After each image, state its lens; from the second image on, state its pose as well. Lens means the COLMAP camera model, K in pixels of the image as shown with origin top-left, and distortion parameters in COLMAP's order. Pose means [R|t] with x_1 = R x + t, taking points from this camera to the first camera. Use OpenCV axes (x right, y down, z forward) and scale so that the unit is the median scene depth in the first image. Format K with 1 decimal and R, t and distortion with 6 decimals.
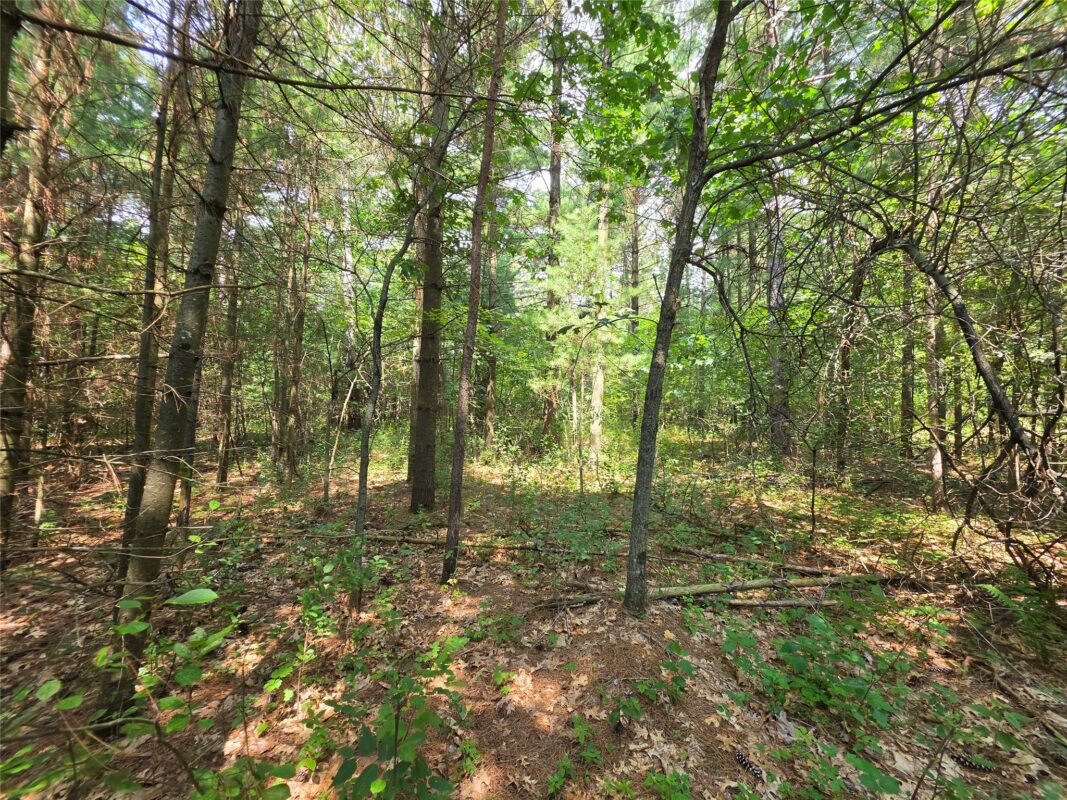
lens RADIAL K [[431.9, 0, 533.9], [0, 431.9, 399.8], [0, 0, 1]] dist [0.002839, 0.000292]
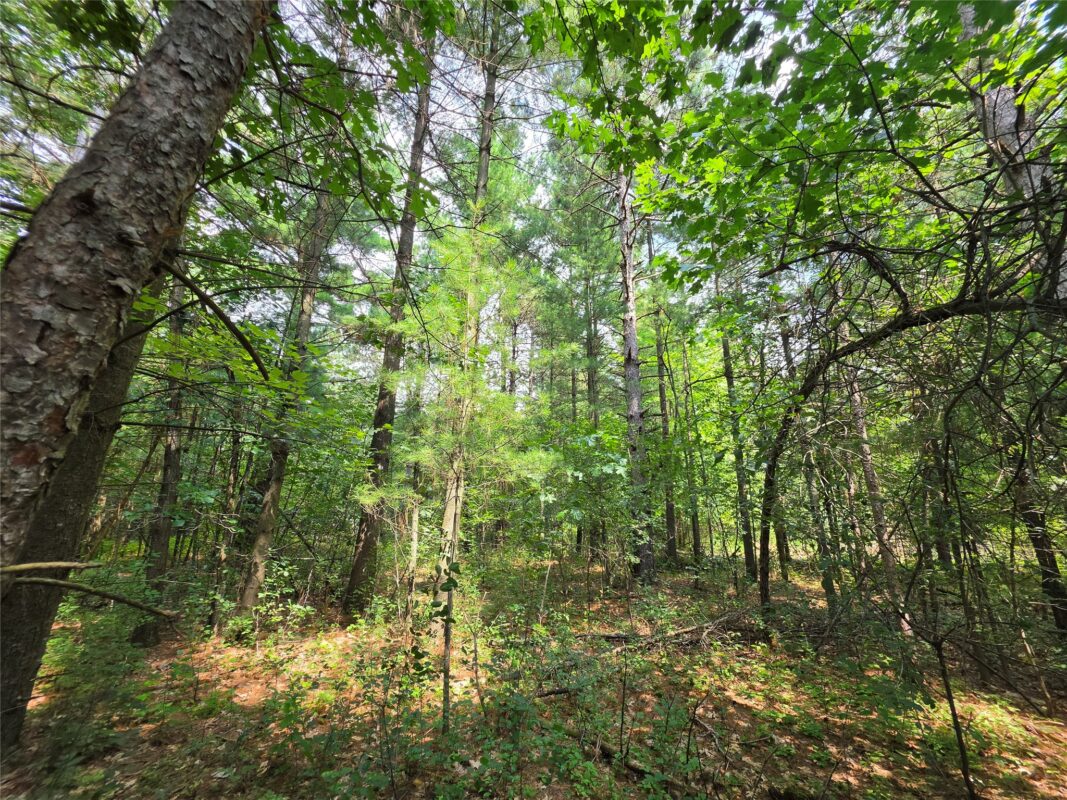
lens RADIAL K [[431.9, 0, 529.6], [0, 431.9, 398.9], [0, 0, 1]] dist [0.002839, 0.000292]
pose [[0.910853, 0.119573, 0.395031, -0.026991], [-0.019030, 0.968263, -0.249207, -0.016203], [-0.412293, 0.219473, 0.884221, 0.298164]]
